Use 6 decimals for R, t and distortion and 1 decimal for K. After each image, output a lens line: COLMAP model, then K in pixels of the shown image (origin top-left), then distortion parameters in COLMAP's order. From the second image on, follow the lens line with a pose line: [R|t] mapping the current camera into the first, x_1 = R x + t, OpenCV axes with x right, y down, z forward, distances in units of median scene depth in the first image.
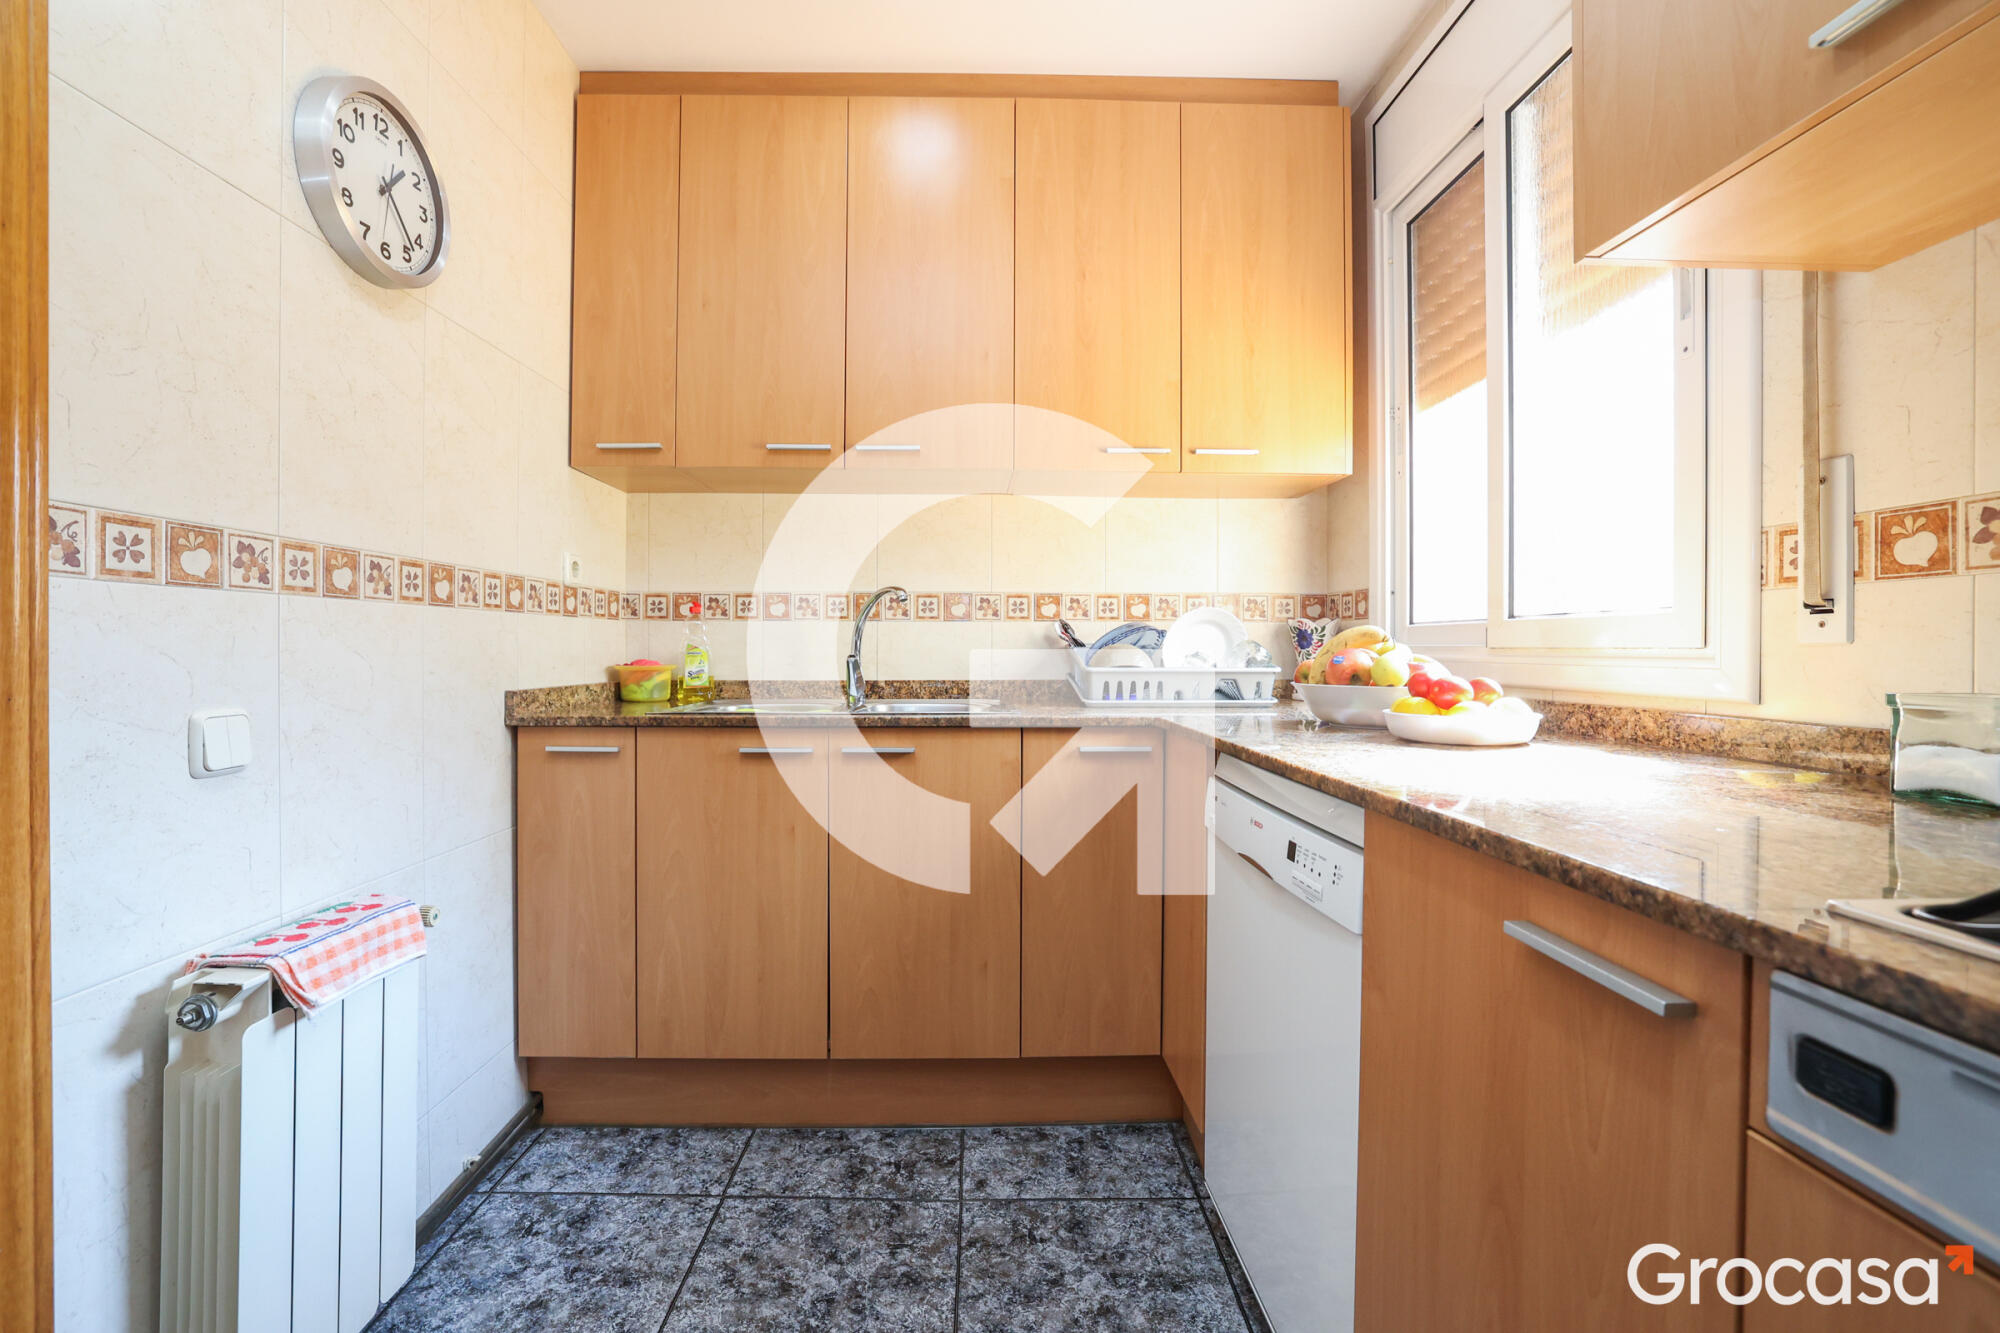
lens RADIAL K [[880.9, 0, 988.1], [0, 880.9, 663.2], [0, 0, 1]] dist [-0.016529, 0.000297]
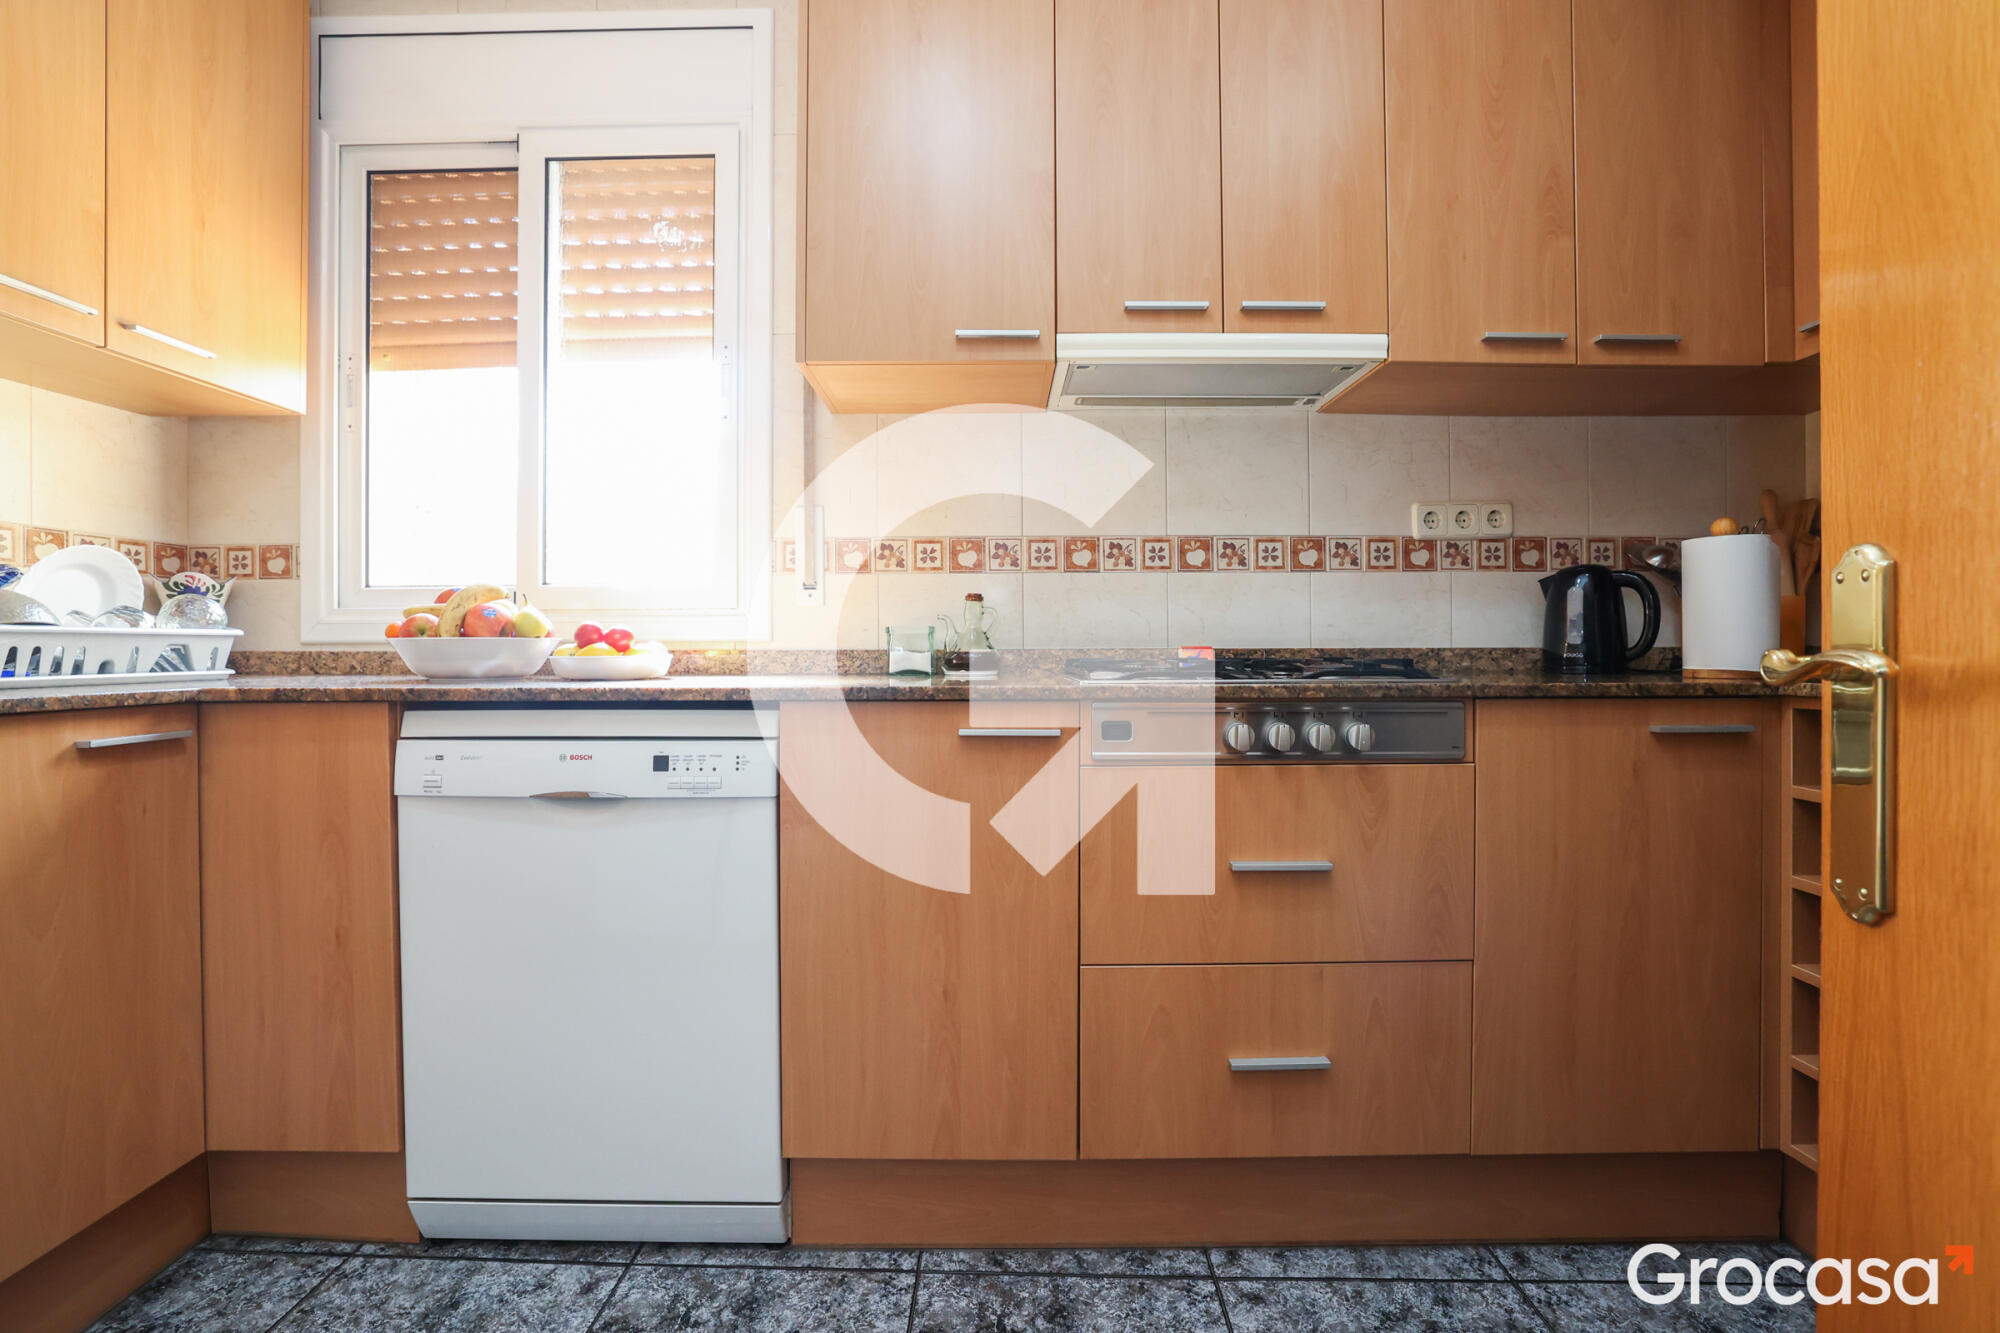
lens RADIAL K [[880.9, 0, 988.1], [0, 880.9, 663.2], [0, 0, 1]] dist [-0.016529, 0.000297]
pose [[0.025168, -0.018713, 0.999508, -0.599148], [0.023499, 0.999560, 0.018122, 0.049201], [-0.999407, 0.023032, 0.025597, 0.382986]]
